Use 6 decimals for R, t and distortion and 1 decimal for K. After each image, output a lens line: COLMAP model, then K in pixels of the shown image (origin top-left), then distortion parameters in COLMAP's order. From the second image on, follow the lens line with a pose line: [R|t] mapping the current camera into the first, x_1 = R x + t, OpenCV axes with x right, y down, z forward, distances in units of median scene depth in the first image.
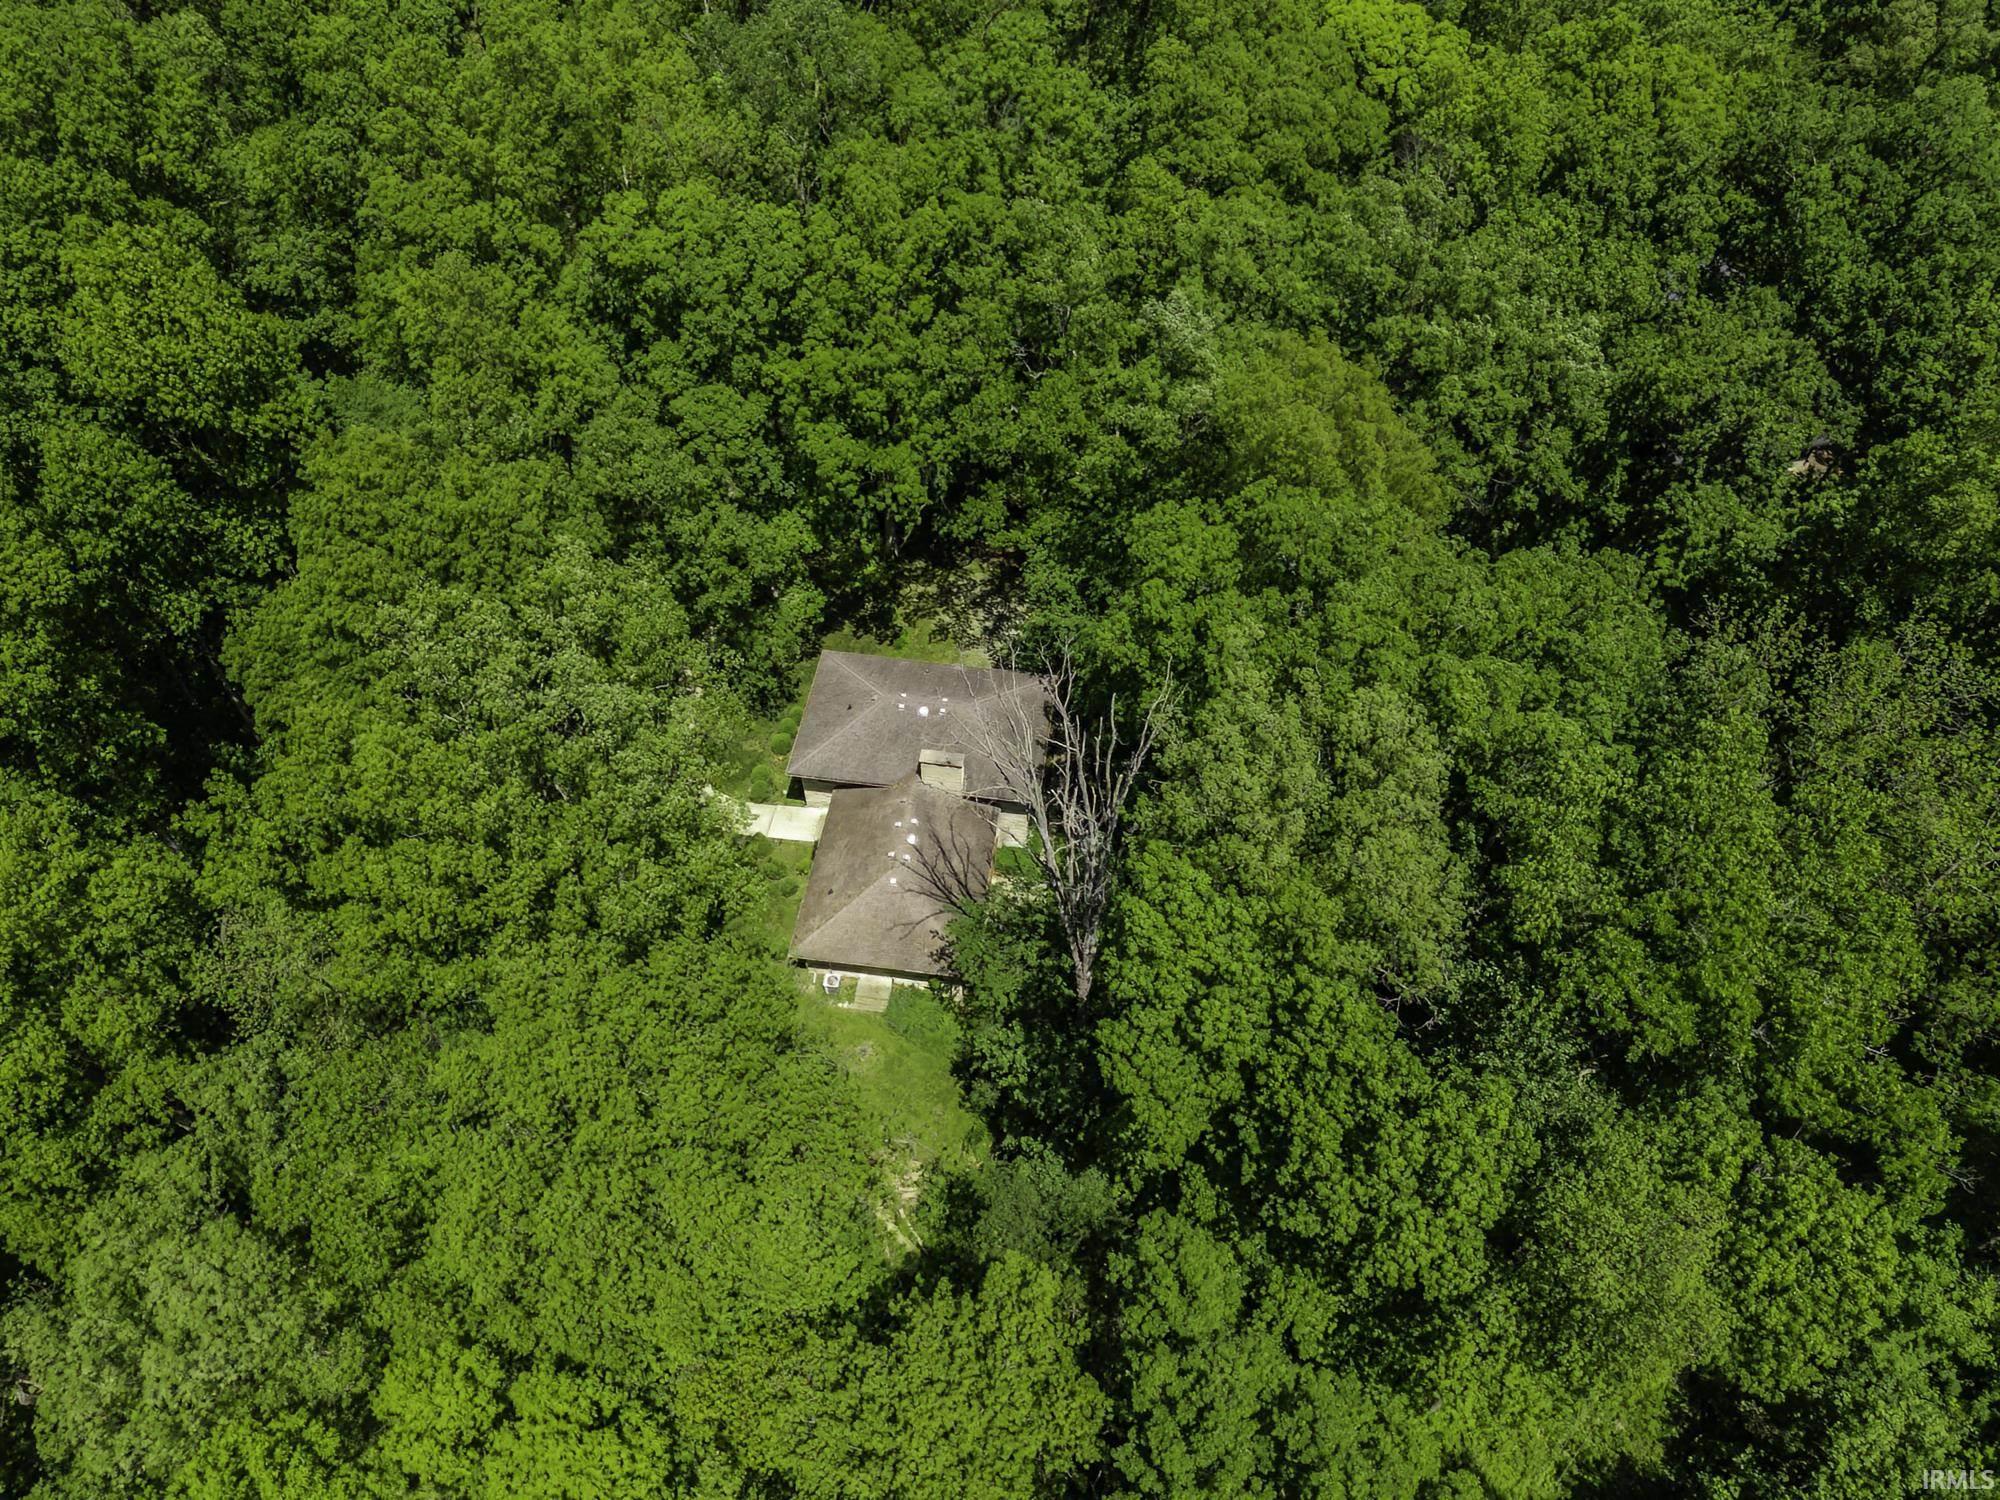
lens RADIAL K [[1360.3, 0, 1012.5], [0, 1360.3, 764.2], [0, 0, 1]] dist [0.007924, -0.018997]
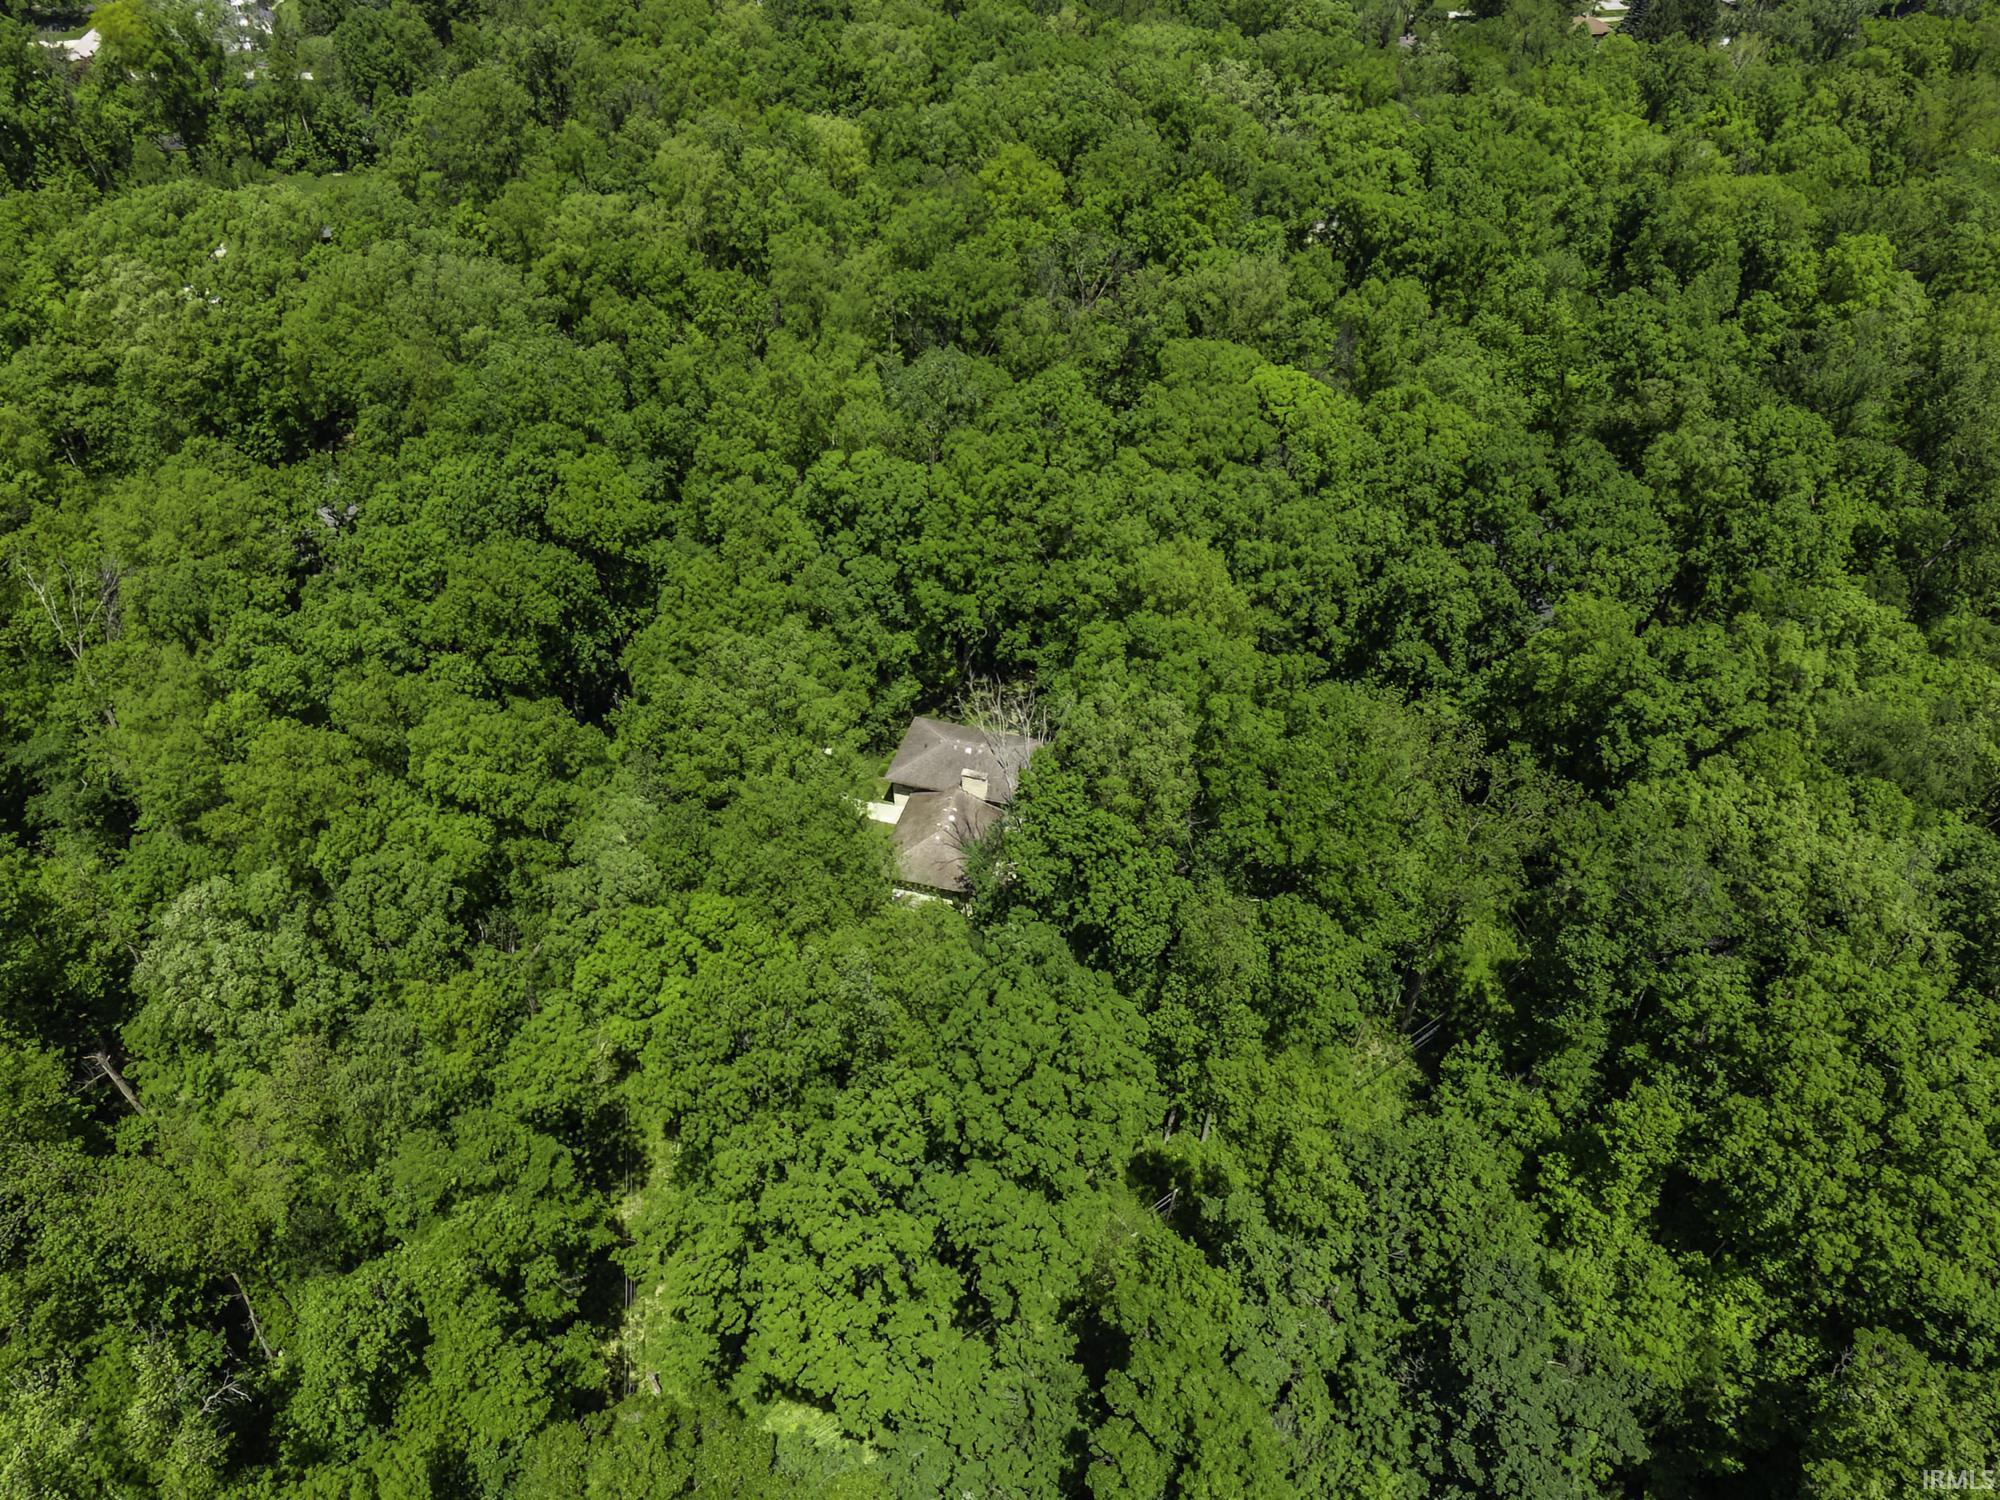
lens RADIAL K [[1360.3, 0, 992.8], [0, 1360.3, 741.3], [0, 0, 1]] dist [0.007924, -0.018997]
pose [[0.990765, 0.082275, -0.107774, 0.152603], [-0.100063, 0.980055, -0.171697, 0.250226], [0.091498, 0.180896, 0.979237, -0.689270]]
